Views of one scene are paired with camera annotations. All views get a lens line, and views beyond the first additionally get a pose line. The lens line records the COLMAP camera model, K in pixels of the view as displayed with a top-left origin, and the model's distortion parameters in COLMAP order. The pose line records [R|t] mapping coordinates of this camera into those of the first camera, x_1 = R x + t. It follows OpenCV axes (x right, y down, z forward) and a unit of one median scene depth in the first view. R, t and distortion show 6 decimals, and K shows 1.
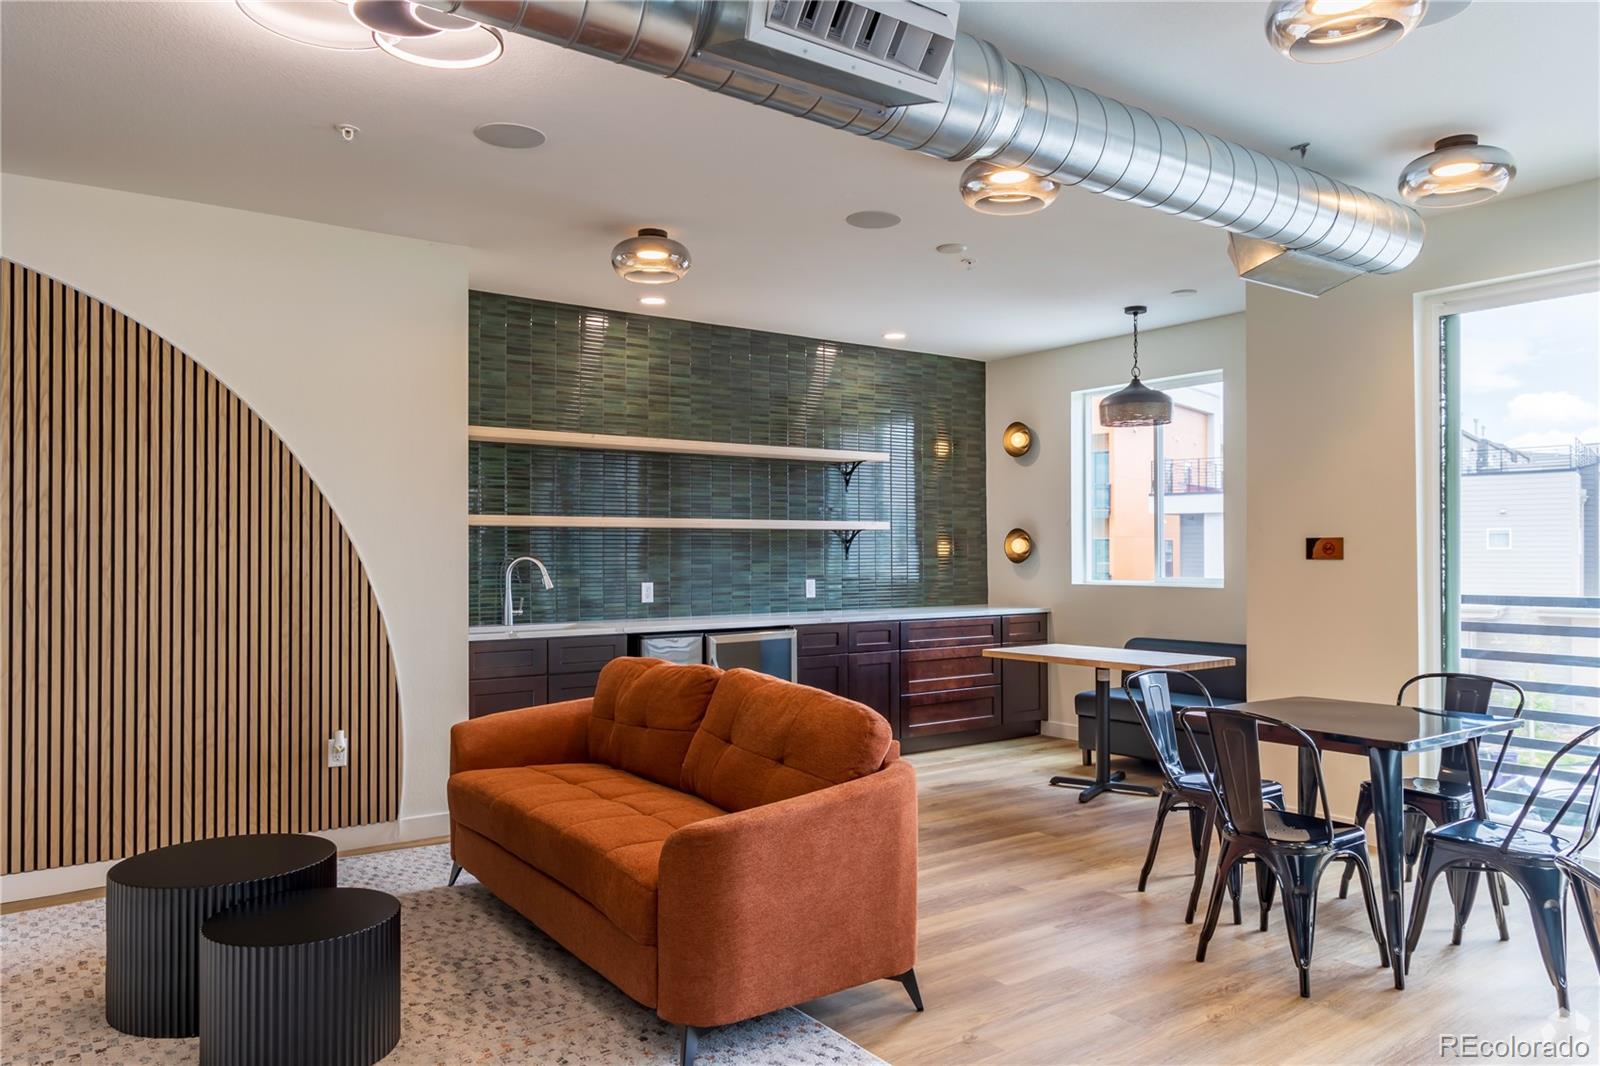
lens RADIAL K [[1106.4, 0, 802.5], [0, 1106.4, 534.8], [0, 0, 1]] dist [0.005878, 0.000967]
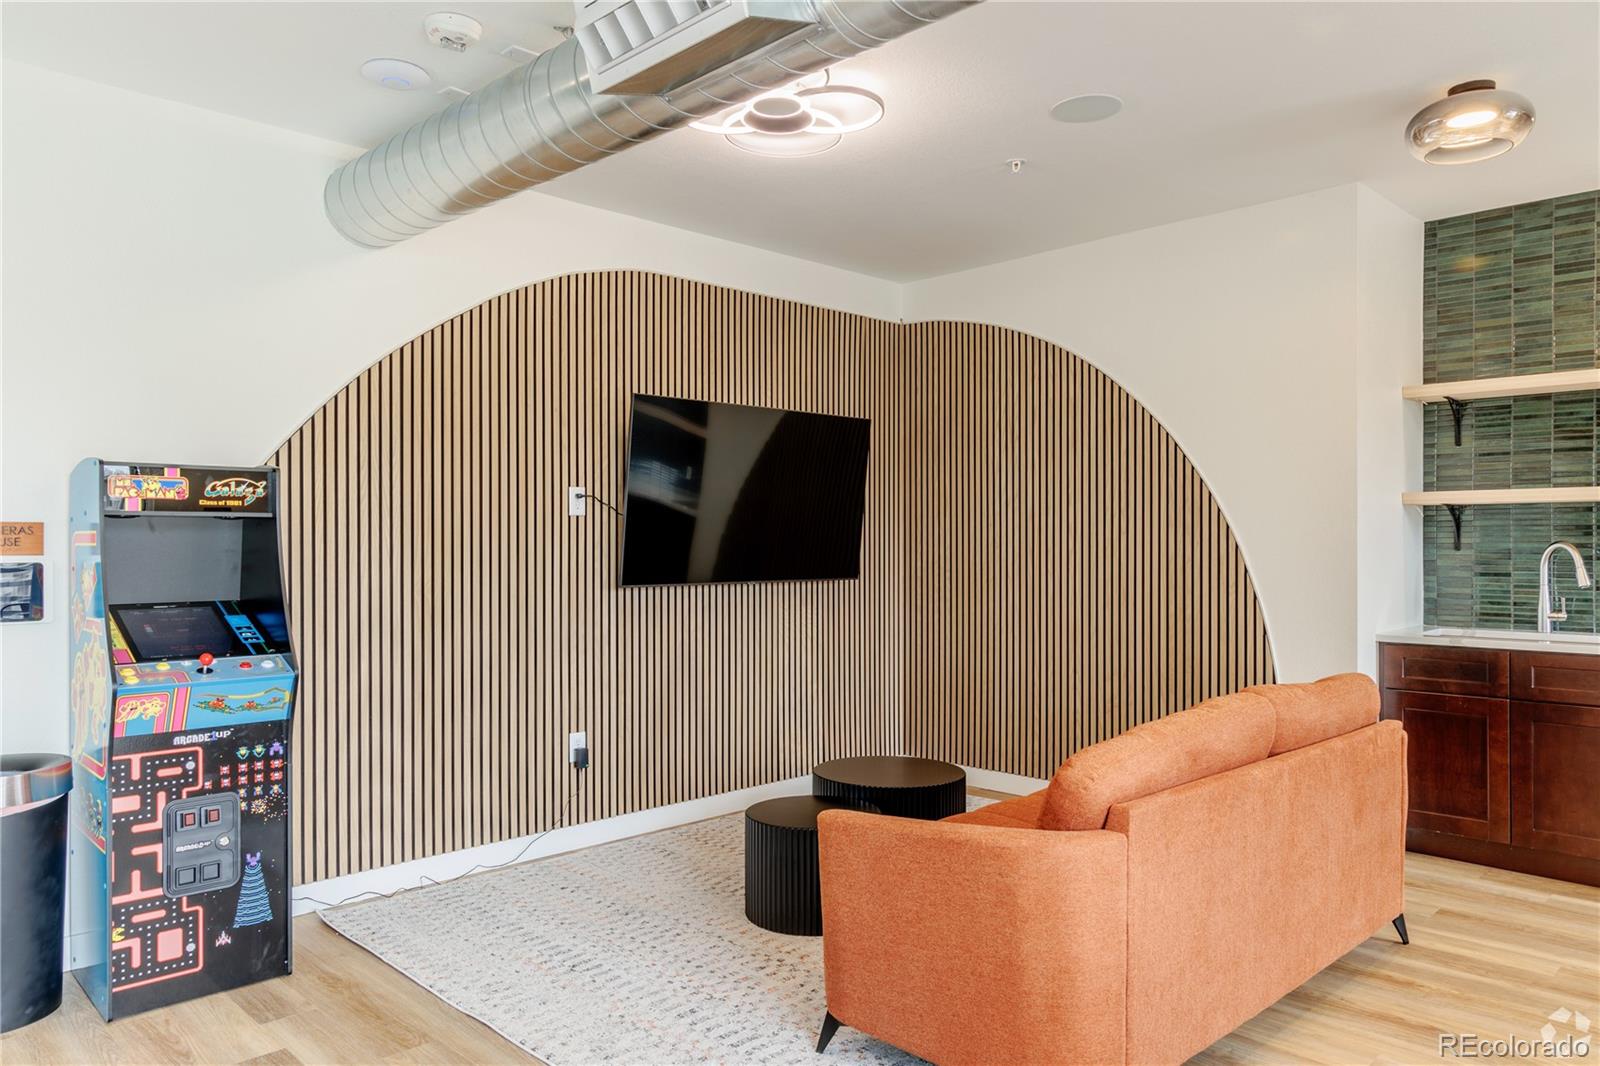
lens RADIAL K [[1106.4, 0, 801.1], [0, 1106.4, 540.2], [0, 0, 1]] dist [0.005878, 0.000967]
pose [[0.140886, 0.000905, -0.990025, 0.456730], [0.016337, 0.999861, 0.003239, 0.007862], [0.989891, -0.016630, 0.140852, 0.416973]]
